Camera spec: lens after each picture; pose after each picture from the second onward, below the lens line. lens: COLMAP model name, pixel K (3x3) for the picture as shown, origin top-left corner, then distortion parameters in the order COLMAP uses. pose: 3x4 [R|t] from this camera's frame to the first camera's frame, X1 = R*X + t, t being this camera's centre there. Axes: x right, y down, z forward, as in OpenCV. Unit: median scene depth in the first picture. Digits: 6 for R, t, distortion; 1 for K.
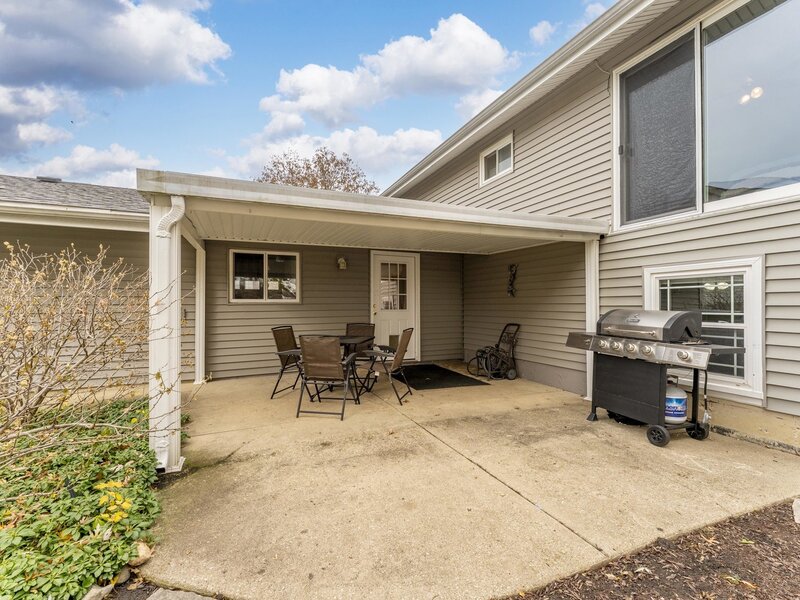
lens RADIAL K [[359.7, 0, 403.2], [0, 359.7, 298.7], [0, 0, 1]] dist [0.001102, -0.000156]
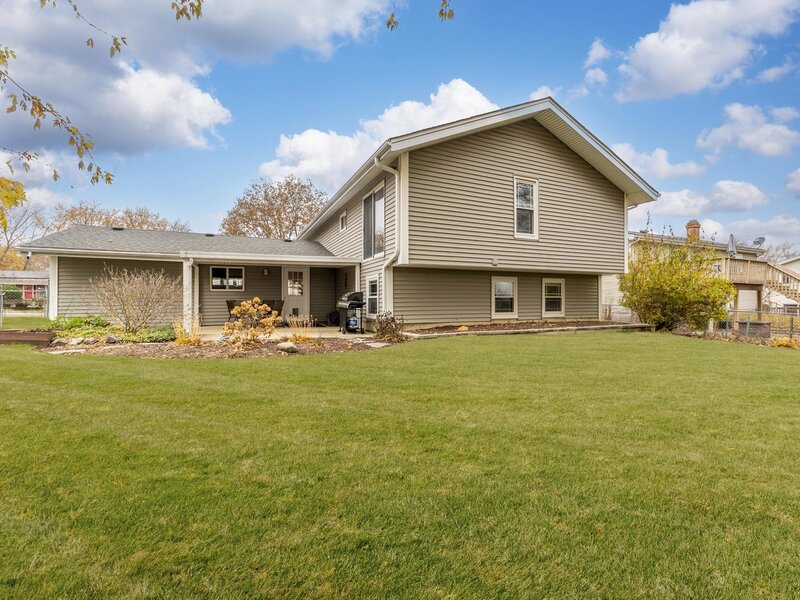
lens RADIAL K [[359.7, 0, 398.7], [0, 359.7, 301.5], [0, 0, 1]] dist [0.001102, -0.000156]
pose [[0.999970, 0.004485, 0.006291, 0.615740], [-0.004565, 0.999908, 0.012800, 0.041839], [-0.006233, -0.012828, 0.999898, -1.128674]]
